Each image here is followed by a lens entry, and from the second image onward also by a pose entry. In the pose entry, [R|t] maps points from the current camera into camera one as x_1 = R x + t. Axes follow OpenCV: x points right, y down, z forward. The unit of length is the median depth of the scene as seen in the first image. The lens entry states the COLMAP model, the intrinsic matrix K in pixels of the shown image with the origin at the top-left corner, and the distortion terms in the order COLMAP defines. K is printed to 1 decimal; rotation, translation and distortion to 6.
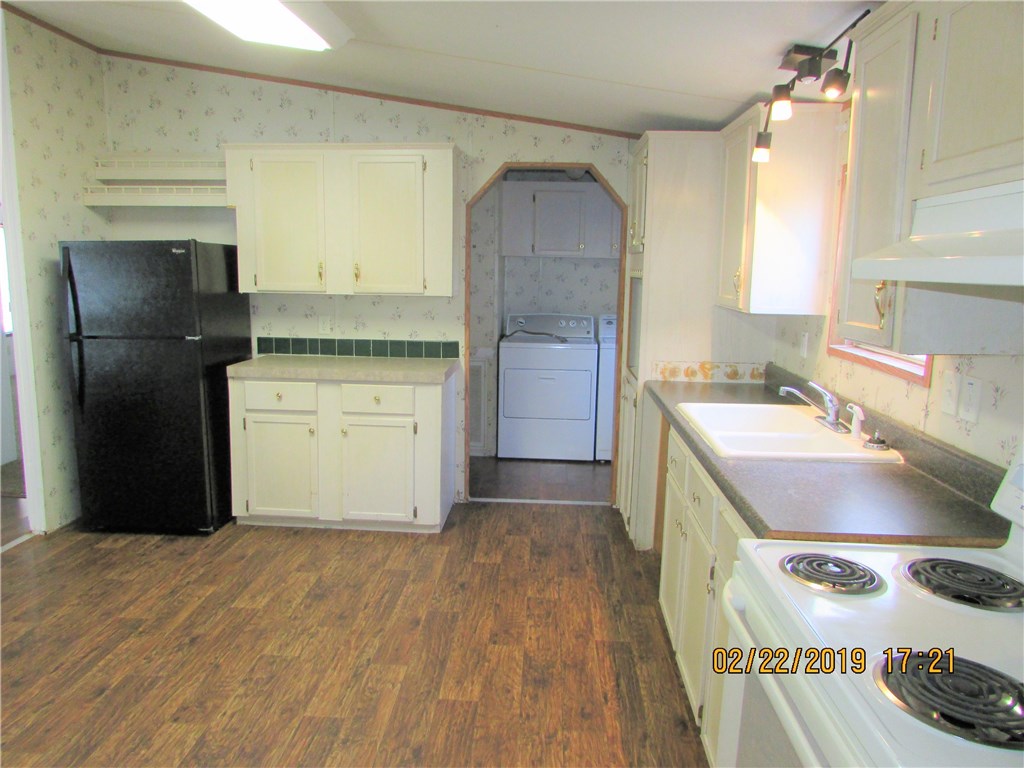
lens RADIAL K [[742.1, 0, 509.0], [0, 742.1, 377.7], [0, 0, 1]] dist [-0.013281, 0.005168]
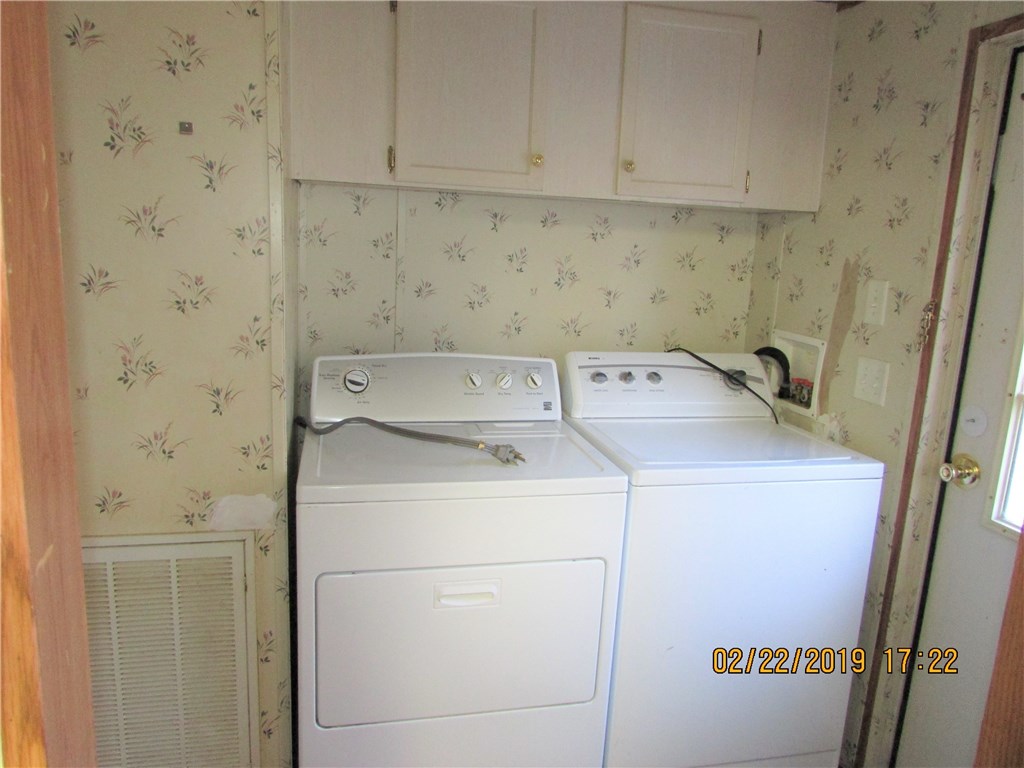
lens RADIAL K [[742.1, 0, 507.8], [0, 742.1, 385.6], [0, 0, 1]] dist [-0.013281, 0.005168]
pose [[0.959341, -0.028075, 0.280849, -0.020692], [0.014442, 0.998620, 0.050492, -0.146736], [-0.281879, -0.044383, 0.958423, 1.087683]]
